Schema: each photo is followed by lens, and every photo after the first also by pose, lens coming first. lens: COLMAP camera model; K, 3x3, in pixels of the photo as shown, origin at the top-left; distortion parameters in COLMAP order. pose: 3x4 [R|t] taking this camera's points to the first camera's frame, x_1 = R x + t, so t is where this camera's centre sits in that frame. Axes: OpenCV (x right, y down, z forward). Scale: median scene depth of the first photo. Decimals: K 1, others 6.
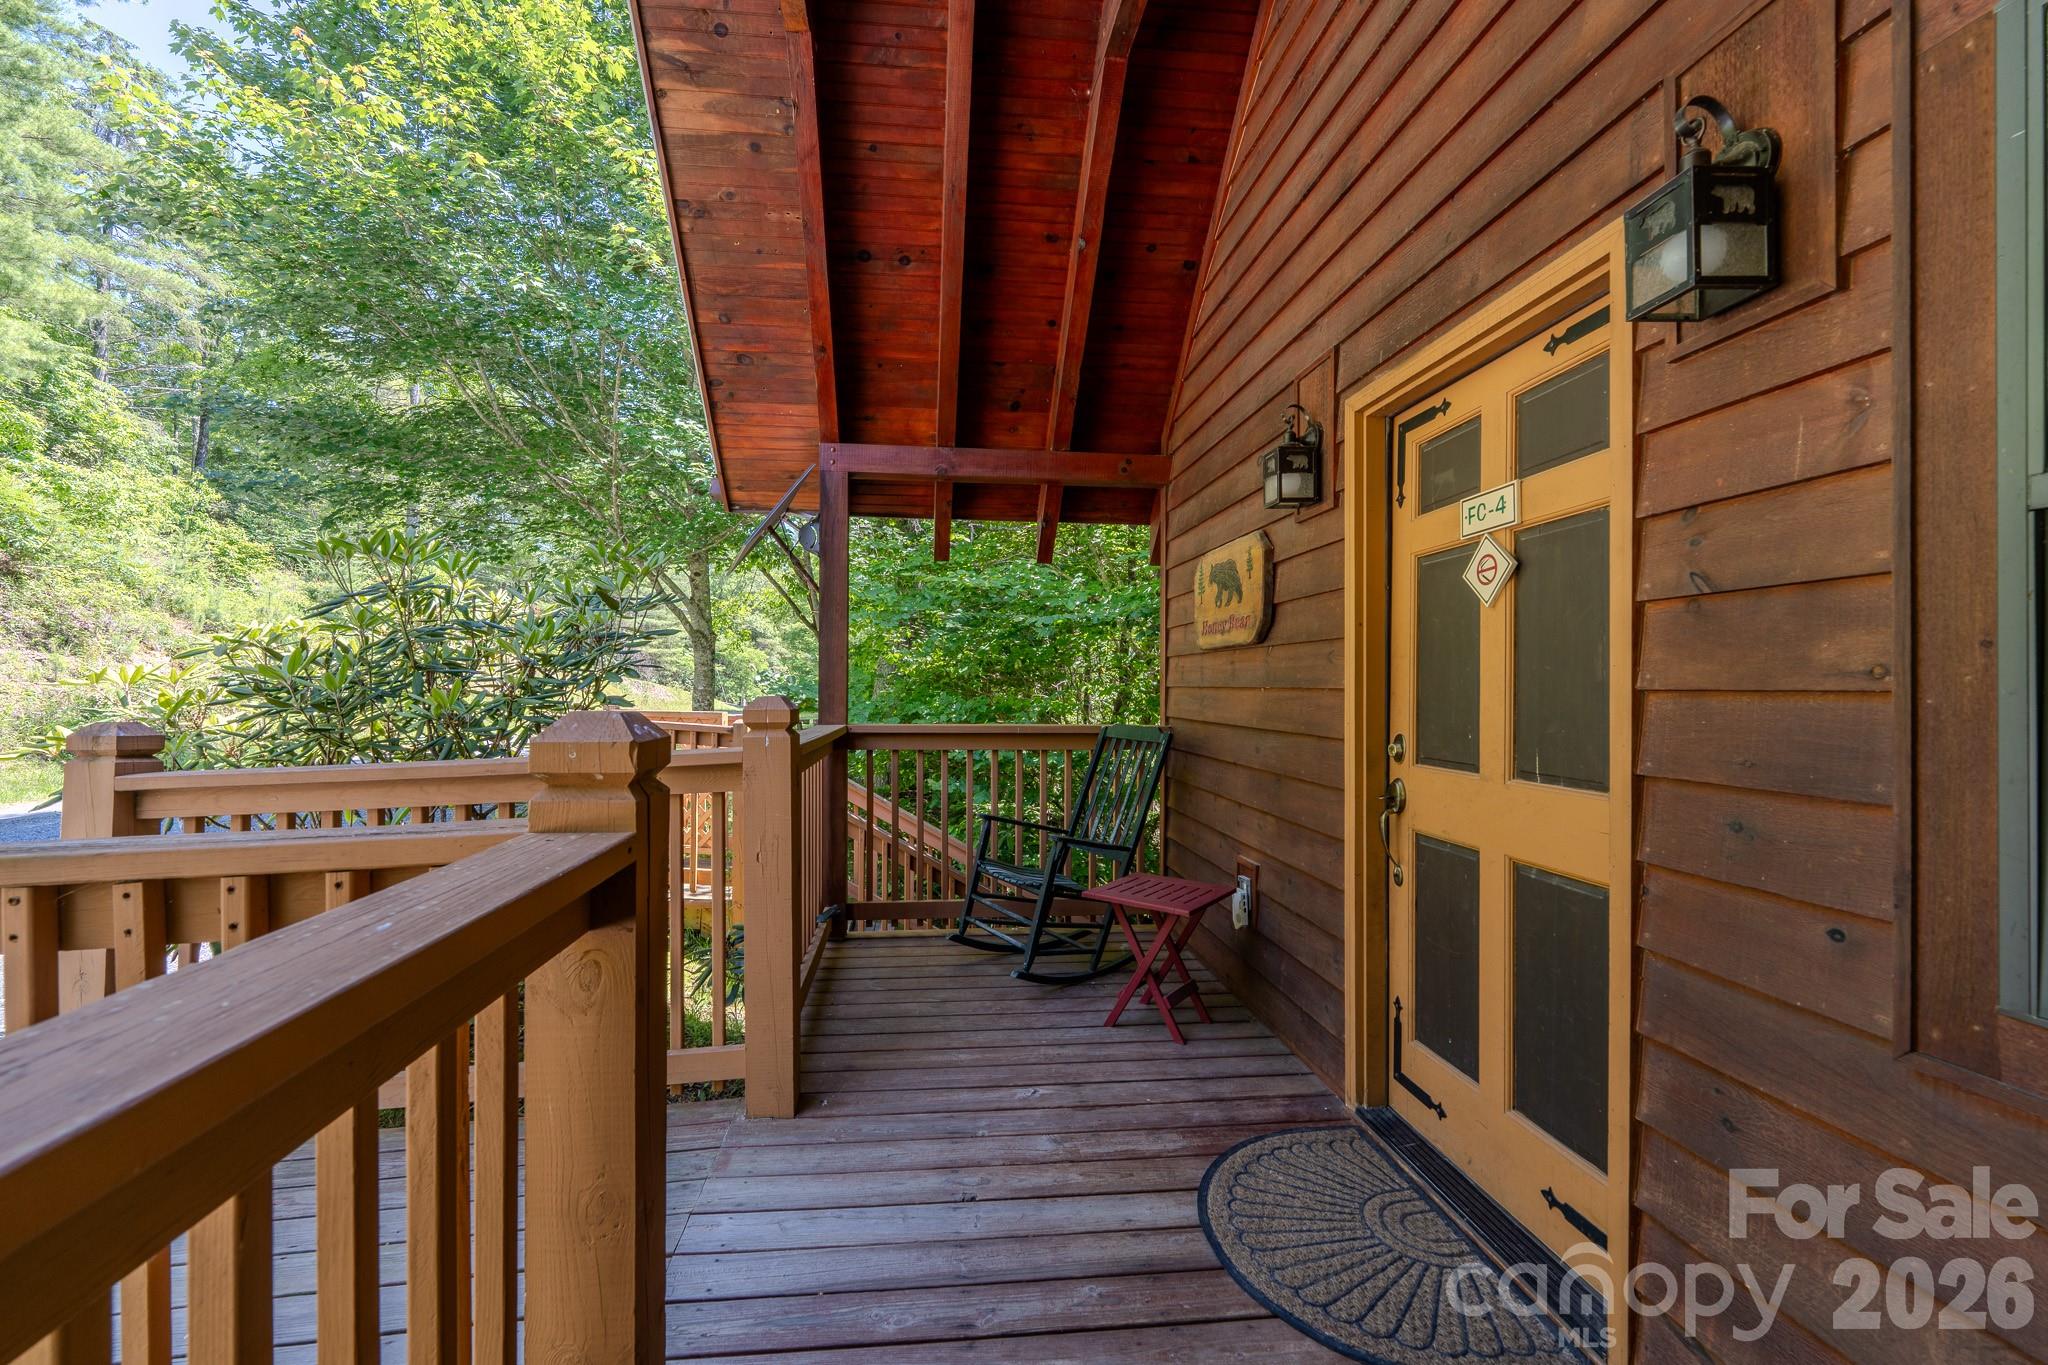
lens RADIAL K [[827.3, 0, 1021.8], [0, 827.3, 673.7], [0, 0, 1]] dist [-0.000888, 0.000083]
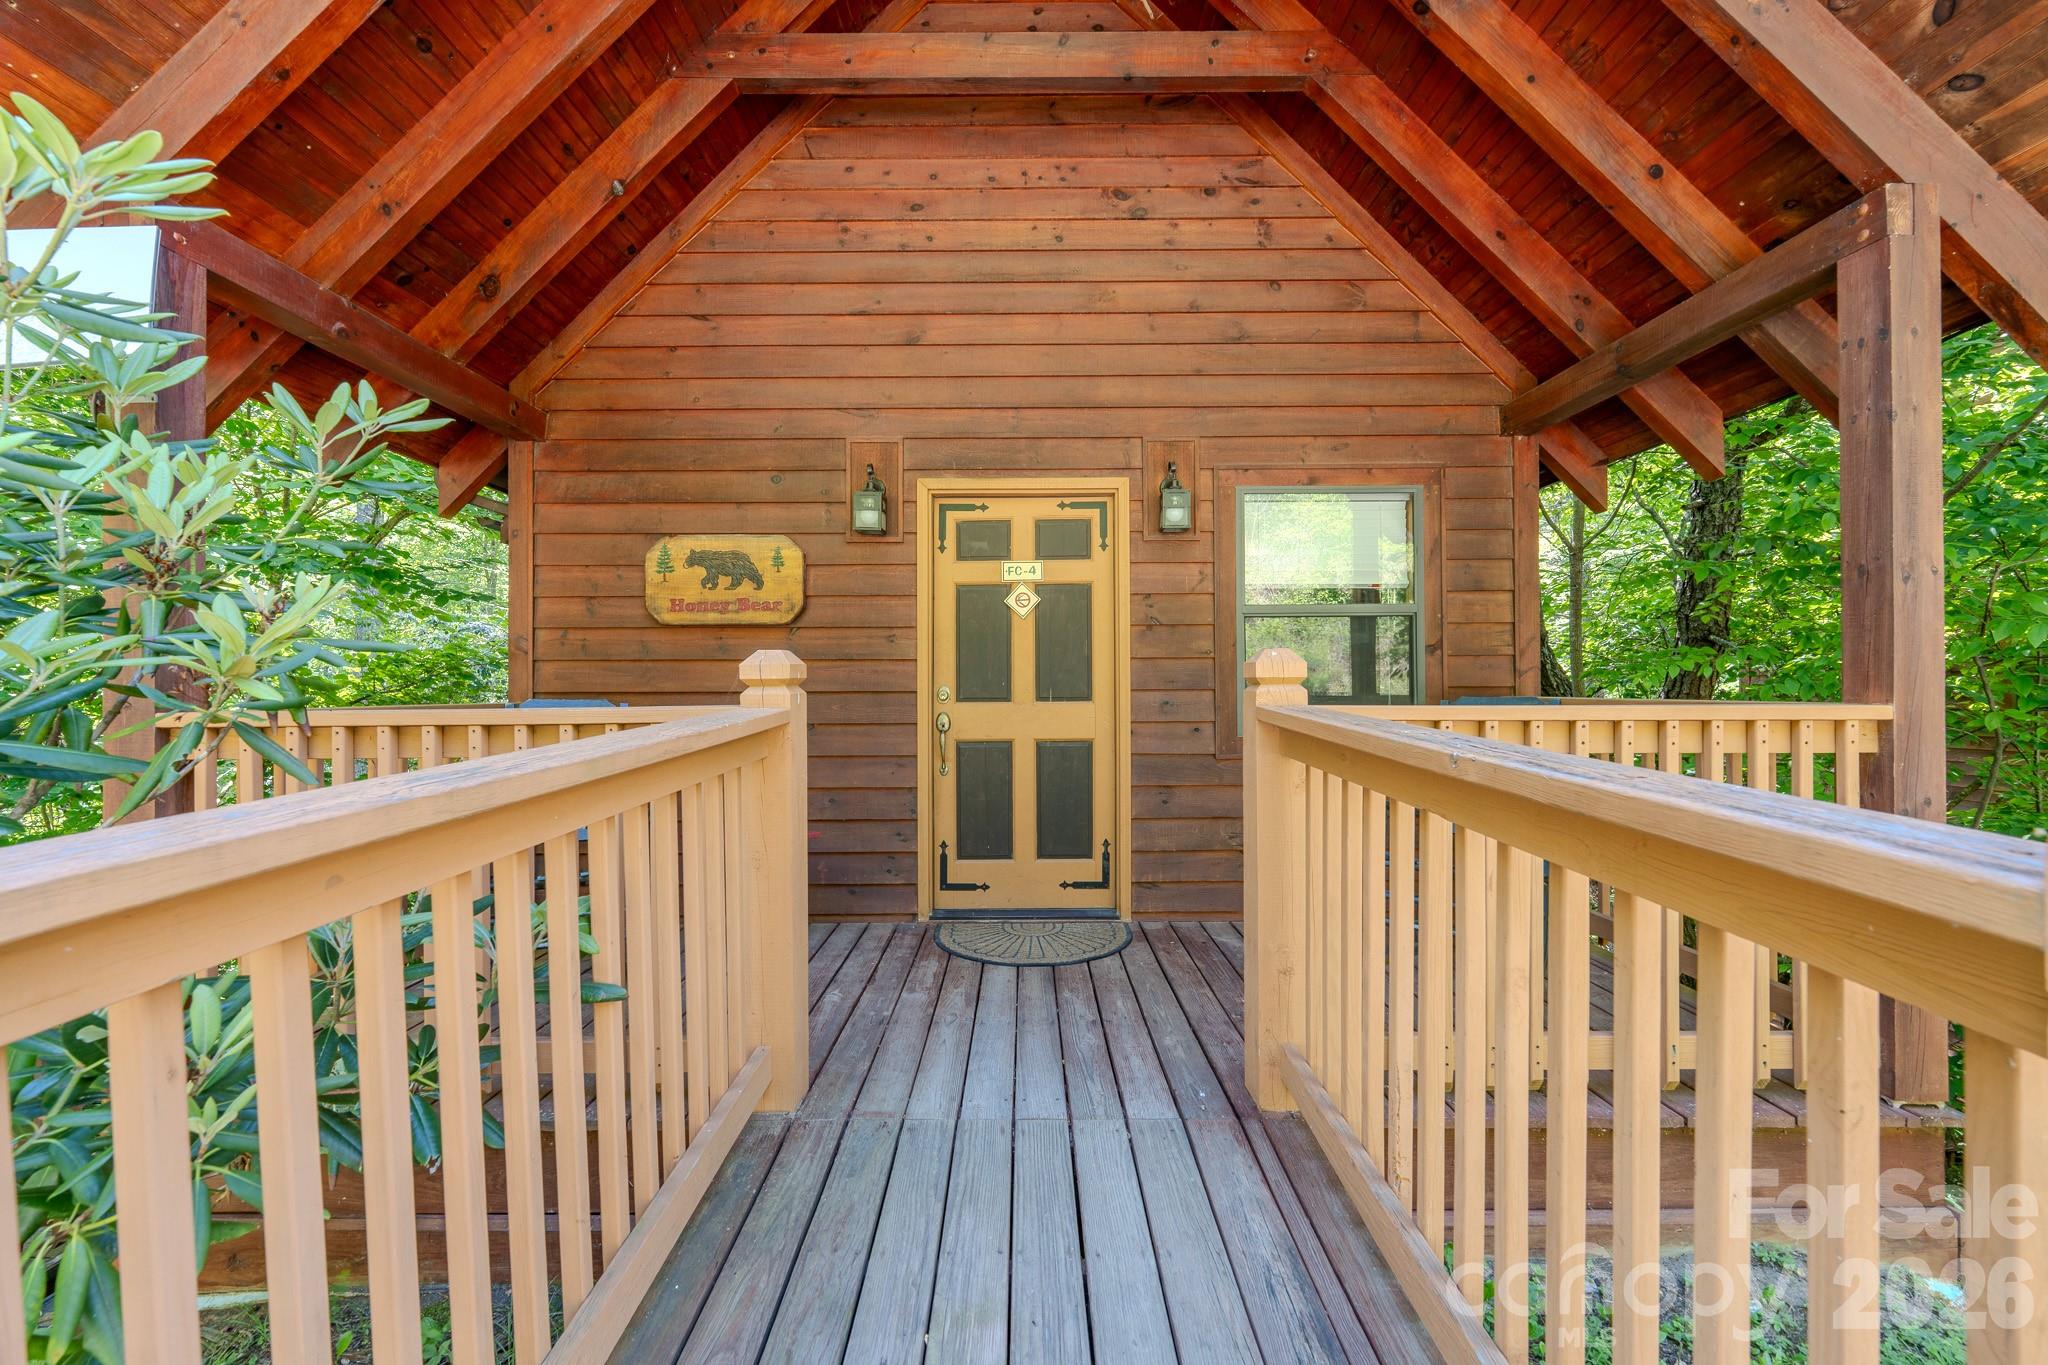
lens RADIAL K [[827.3, 0, 1010.8], [0, 827.3, 654.3], [0, 0, 1]] dist [-0.000888, 0.000083]
pose [[0.137268, 0.022776, 0.990272, -1.435138], [-0.012267, 0.999698, -0.021292, 0.050325], [-0.990458, -0.009225, 0.137506, 0.745708]]
